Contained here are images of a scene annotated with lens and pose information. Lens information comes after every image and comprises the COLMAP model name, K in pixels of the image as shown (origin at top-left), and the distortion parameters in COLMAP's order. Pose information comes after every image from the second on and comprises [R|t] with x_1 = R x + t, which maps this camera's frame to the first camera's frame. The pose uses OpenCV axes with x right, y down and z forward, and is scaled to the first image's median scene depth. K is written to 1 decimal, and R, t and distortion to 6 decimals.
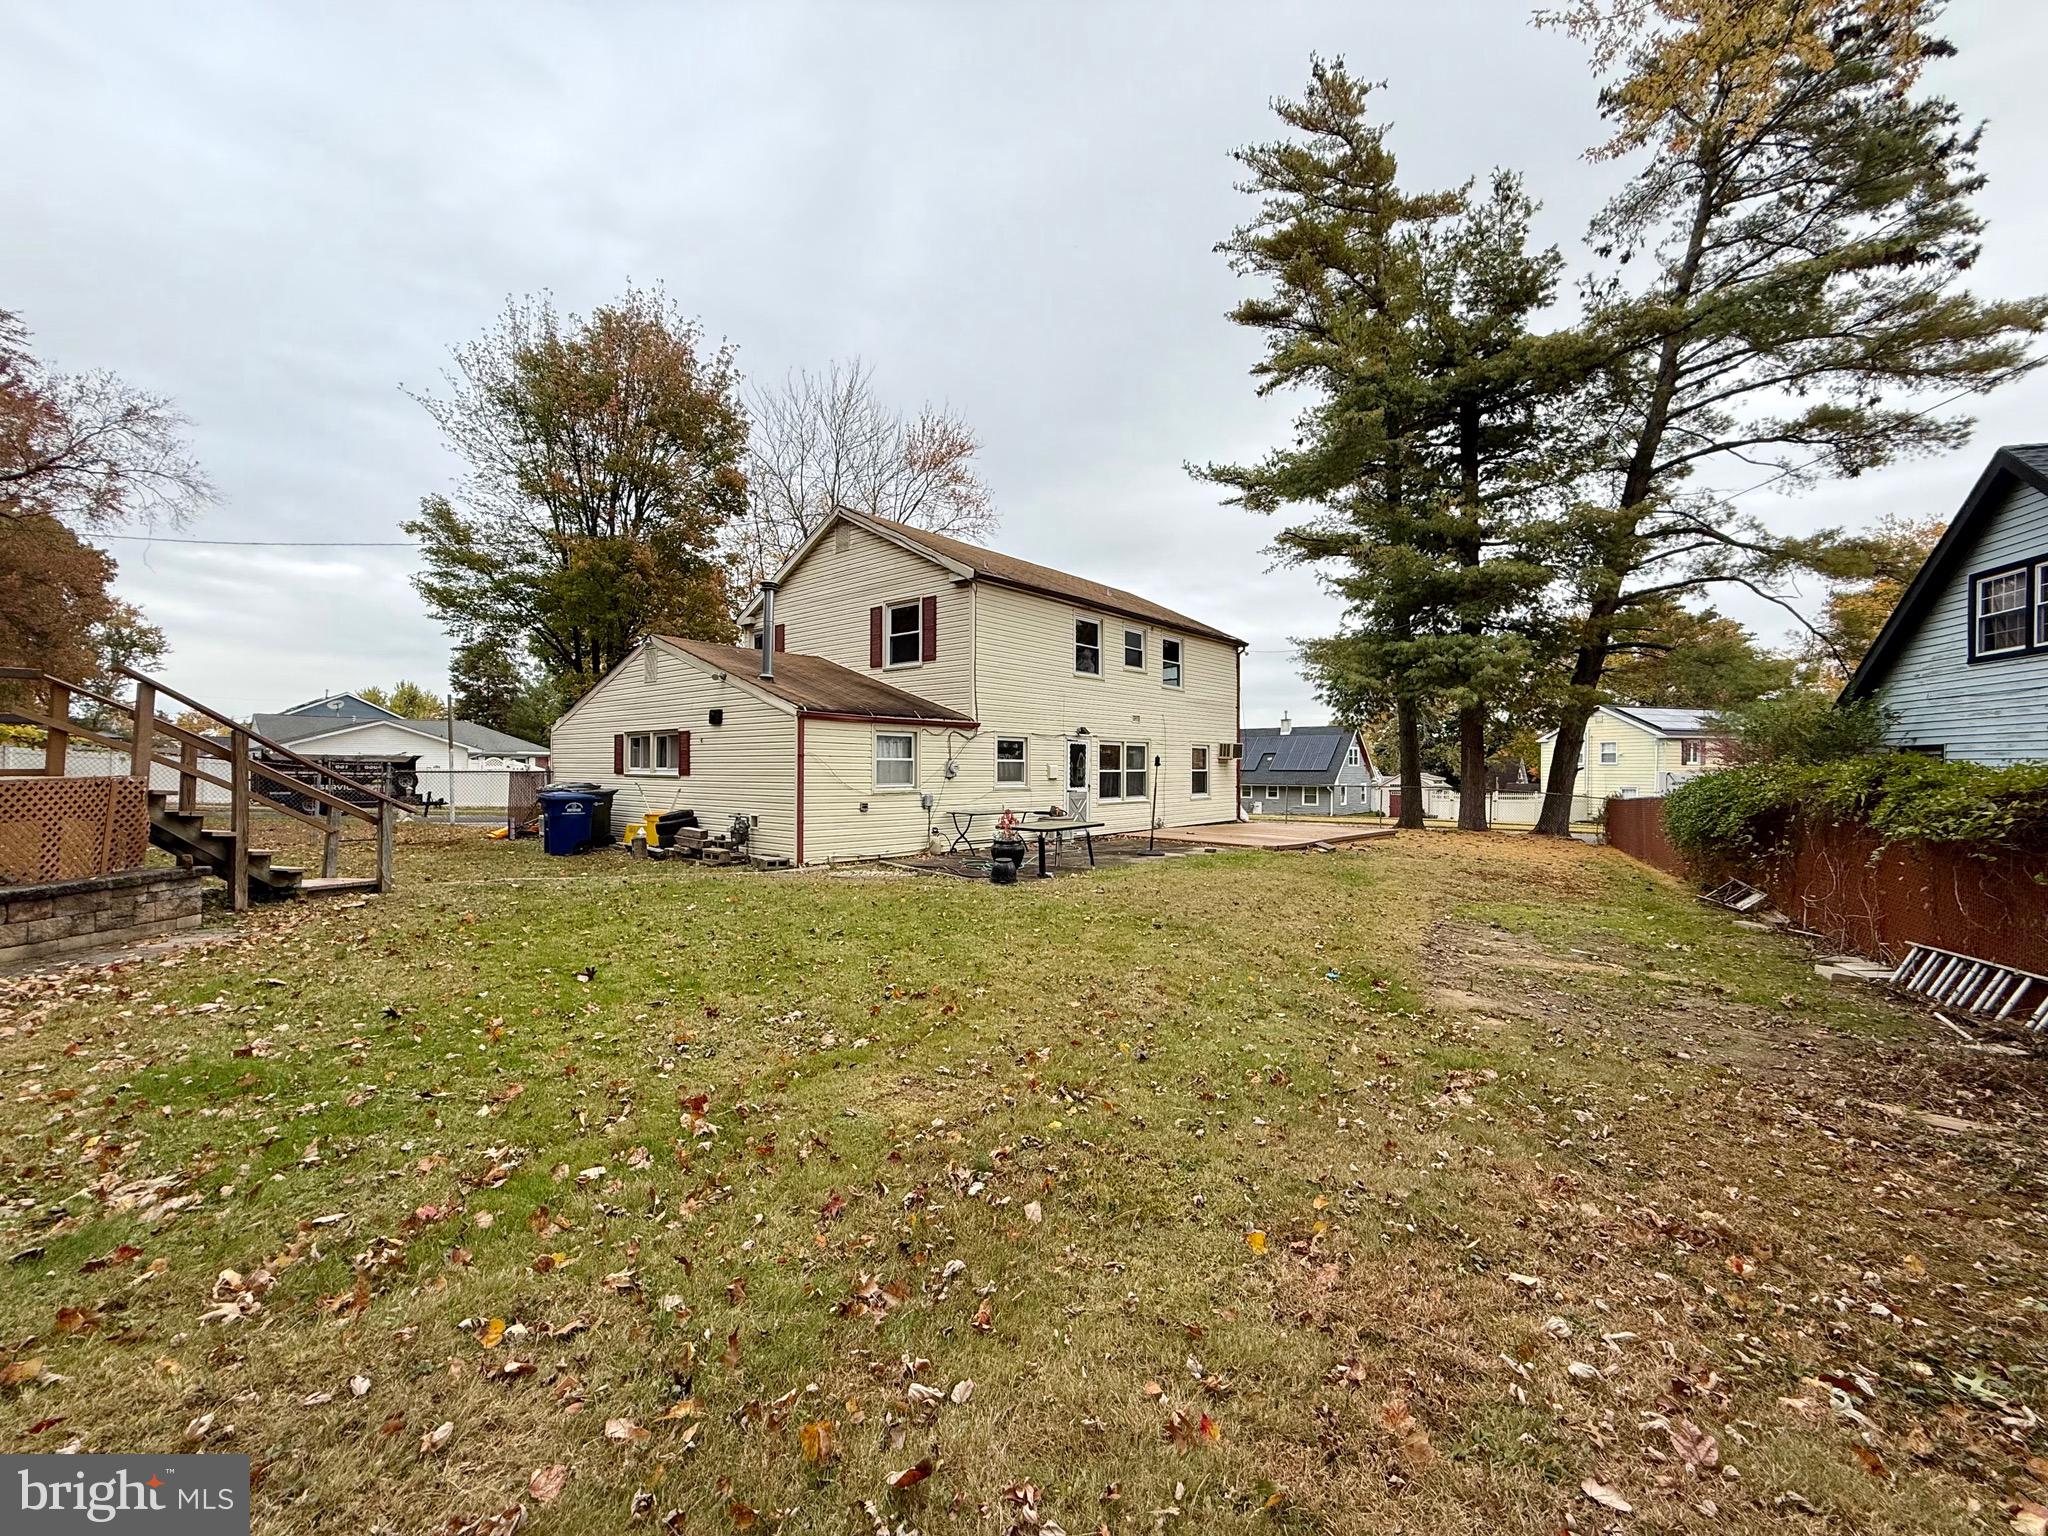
lens RADIAL K [[815.3, 0, 1023.9], [0, 815.3, 775.6], [0, 0, 1]] dist [0.003279, 0.000700]
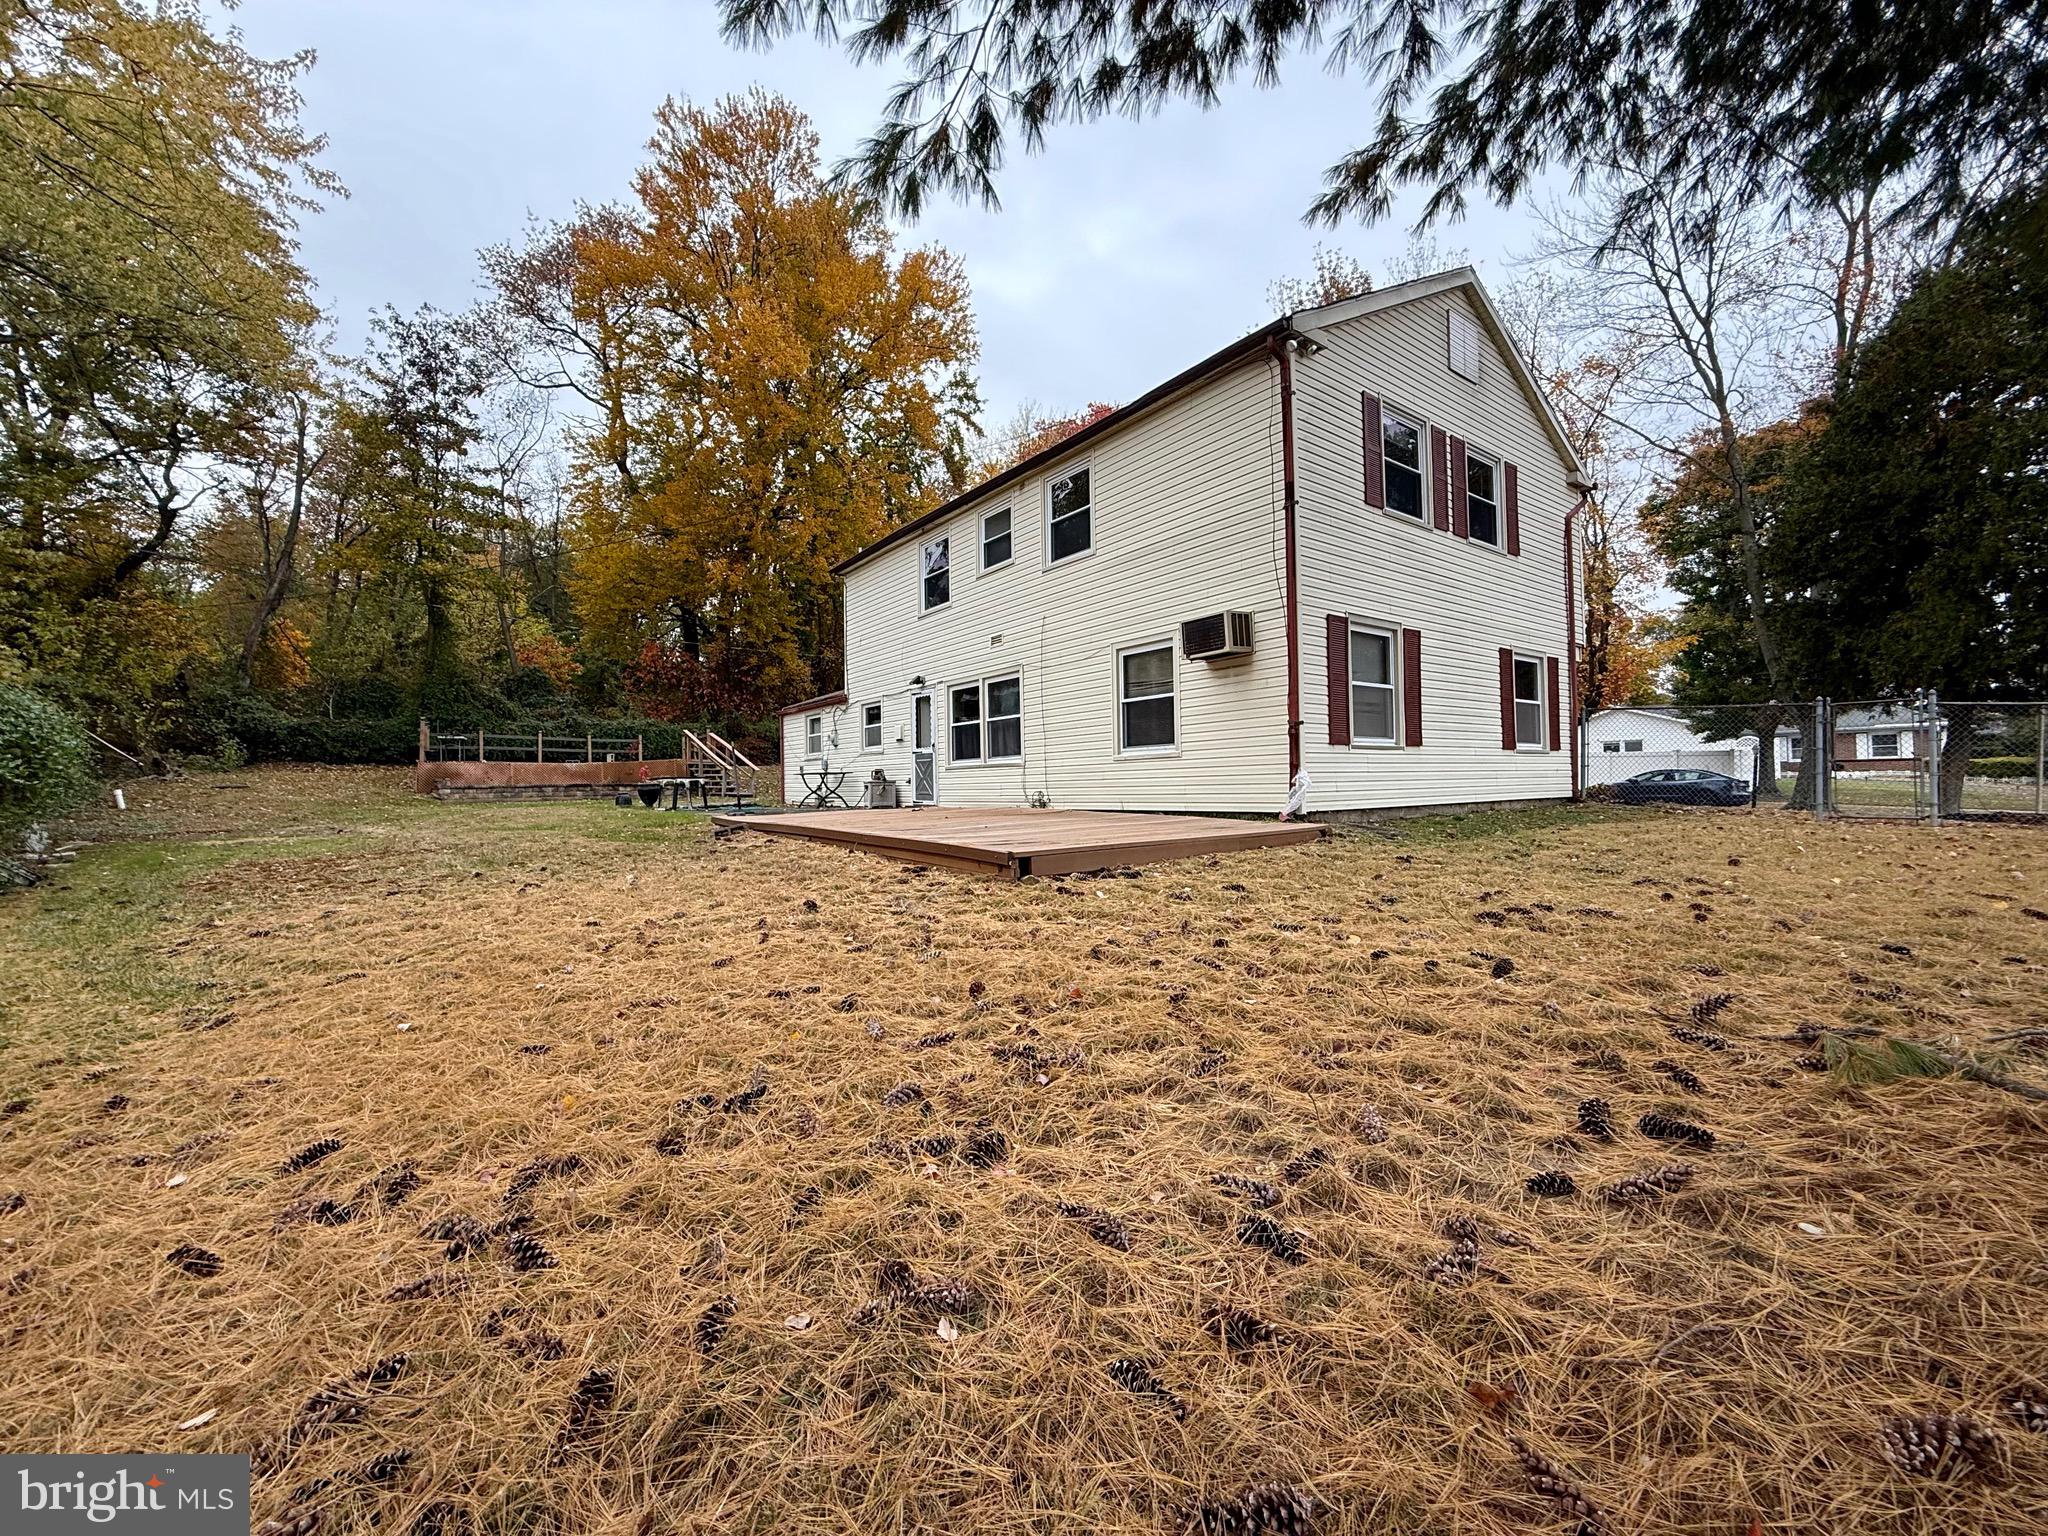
lens RADIAL K [[815.3, 0, 1026.3], [0, 815.3, 772.2], [0, 0, 1]] dist [0.003279, 0.000700]
pose [[-0.204304, -0.010362, -0.978853, 0.801435], [0.017882, 0.999738, -0.014315, 0.049315], [0.978744, -0.020429, -0.204065, 1.181449]]
